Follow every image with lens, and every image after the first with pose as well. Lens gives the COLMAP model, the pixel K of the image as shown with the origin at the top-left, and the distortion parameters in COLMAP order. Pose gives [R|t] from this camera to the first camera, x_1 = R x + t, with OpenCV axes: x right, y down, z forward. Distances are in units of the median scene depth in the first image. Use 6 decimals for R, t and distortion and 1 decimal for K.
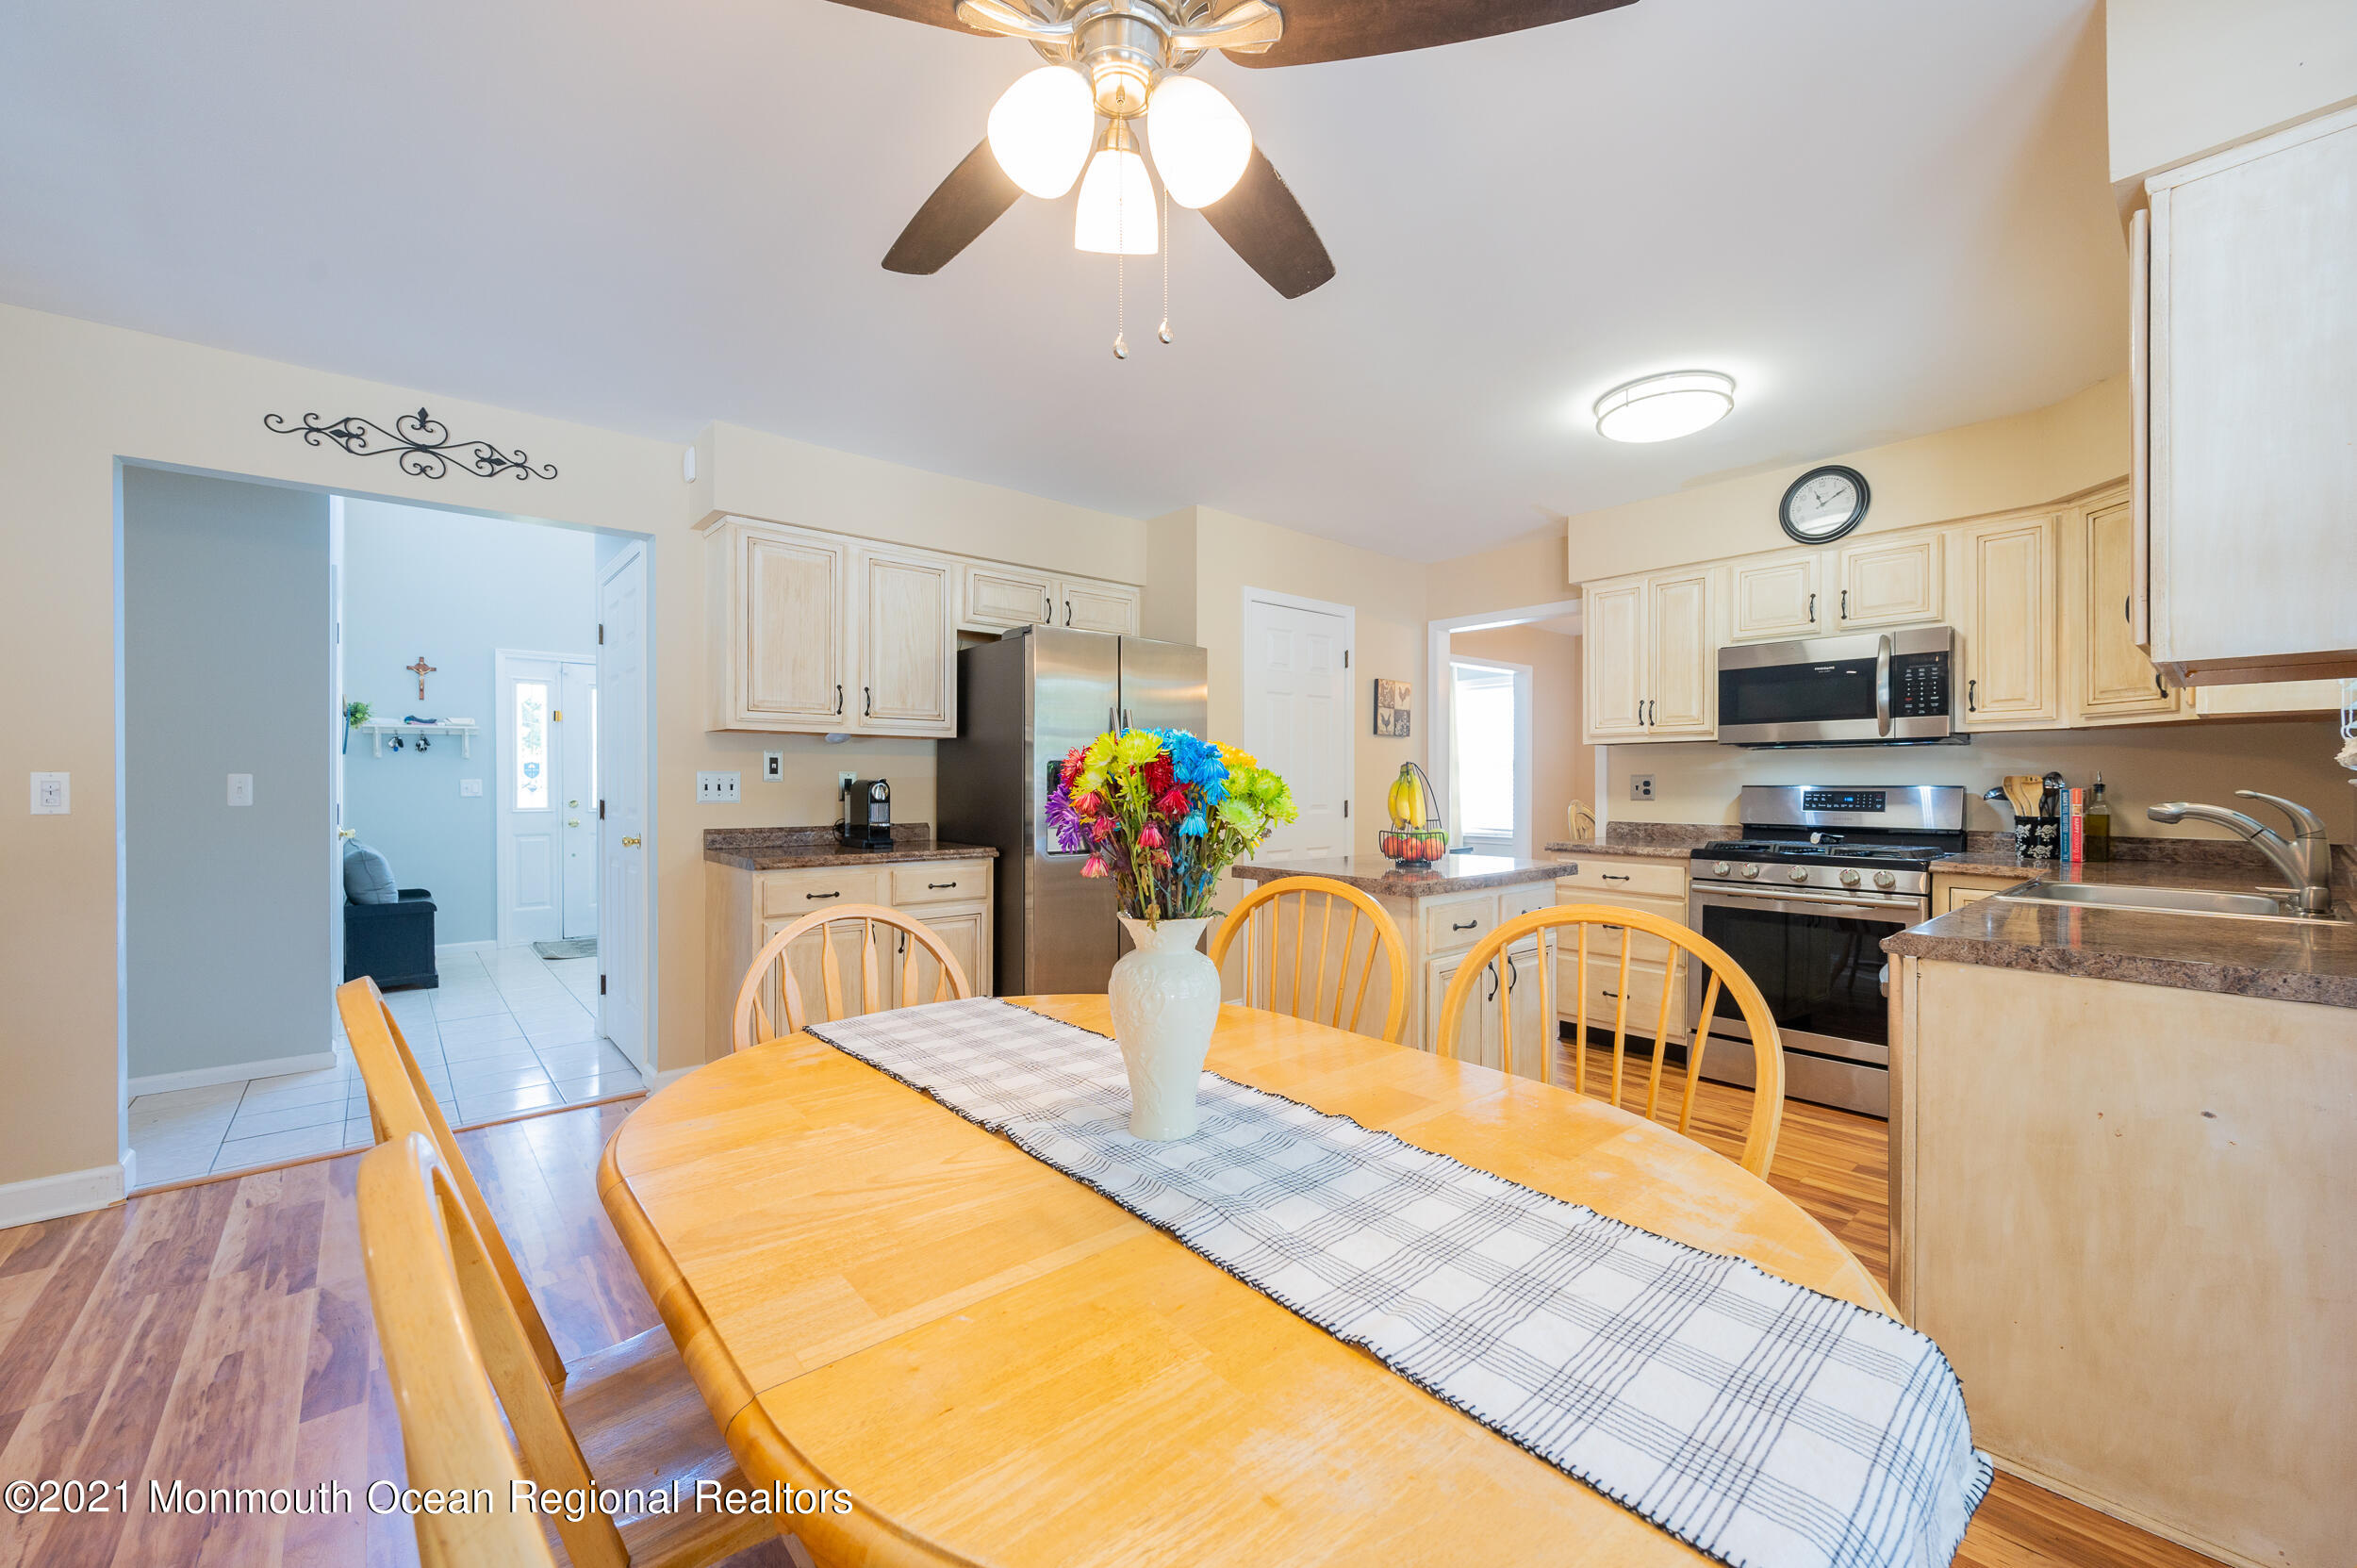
lens RADIAL K [[954.8, 0, 1178.5], [0, 954.8, 784.0], [0, 0, 1]] dist [0.005621, 0.000336]
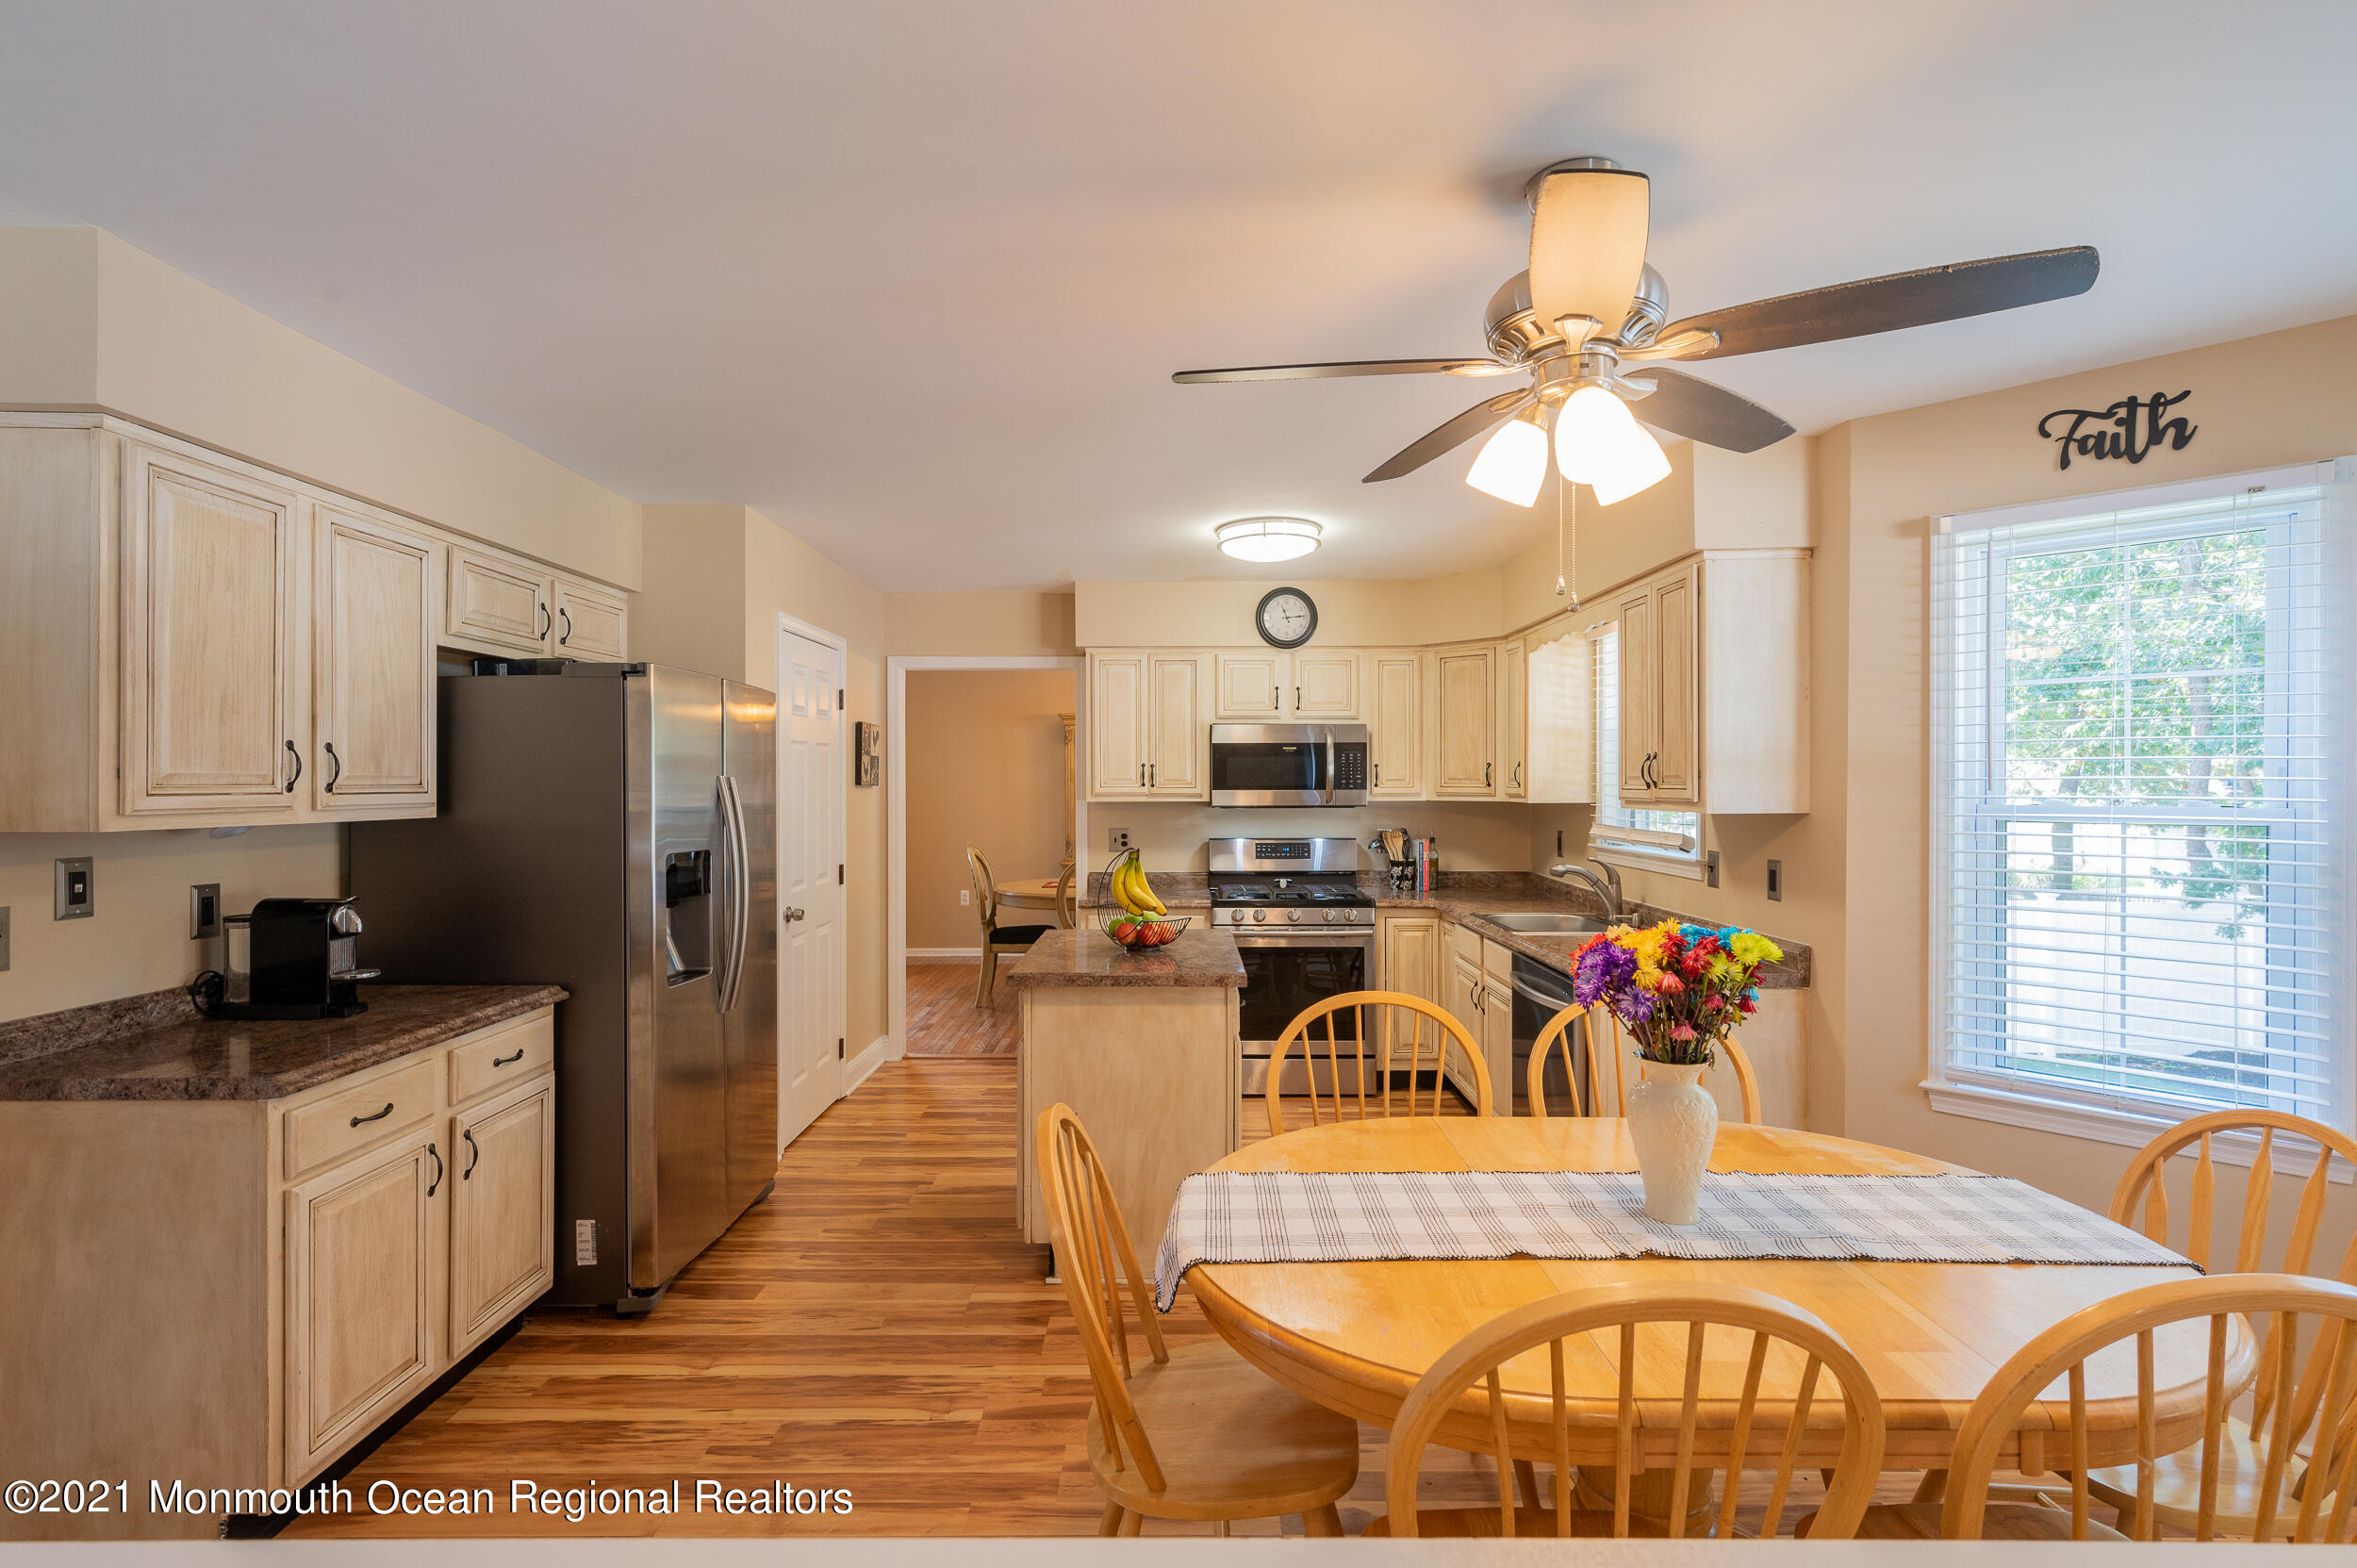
lens RADIAL K [[1096.0, 0, 1211.9], [0, 1096.0, 784.4], [0, 0, 1]] dist [0.003716, 0.000411]
pose [[0.640778, -0.002903, 0.767721, -0.503129], [0.001282, 0.999996, 0.002711, -0.078310], [-0.767725, -0.000753, 0.640779, 0.157289]]
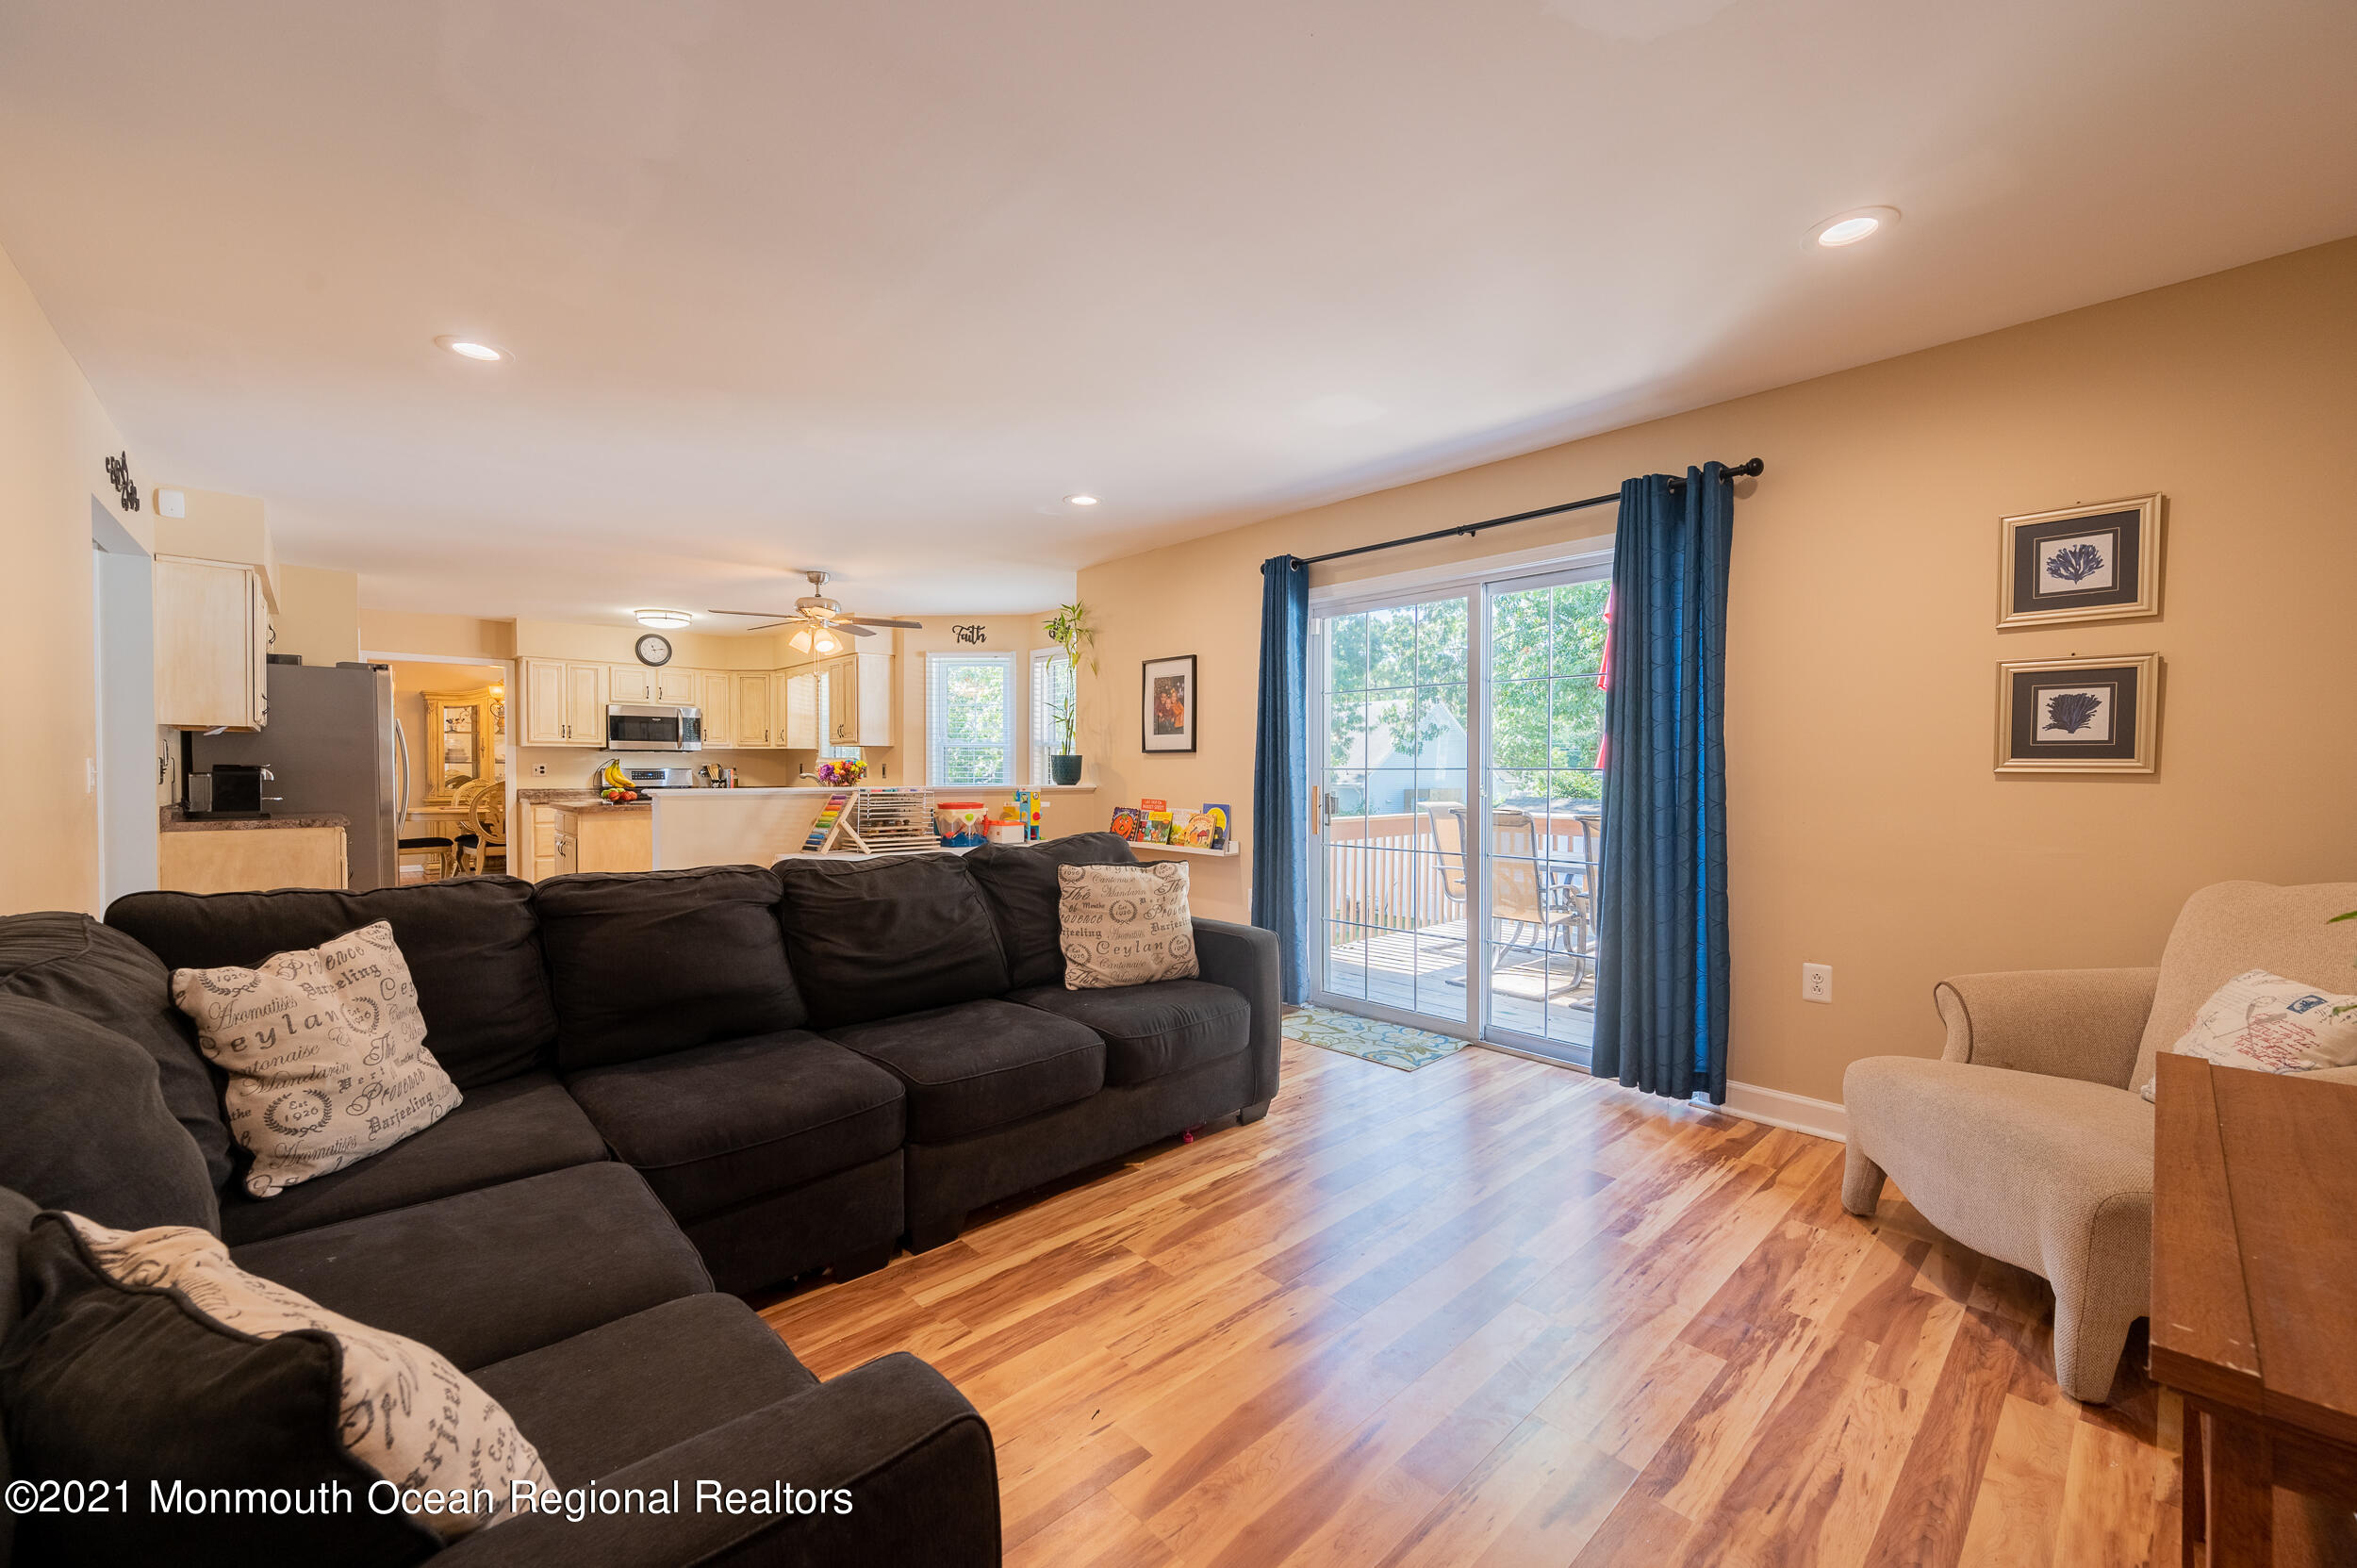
lens RADIAL K [[961.4, 0, 1187.8], [0, 961.4, 778.6], [0, 0, 1]] dist [0.027445, 0.000083]
pose [[-0.003276, -0.011196, 0.999932, -1.785552], [-0.001214, 0.999937, 0.011192, -0.001900], [-0.999994, -0.001177, -0.003289, -0.330952]]
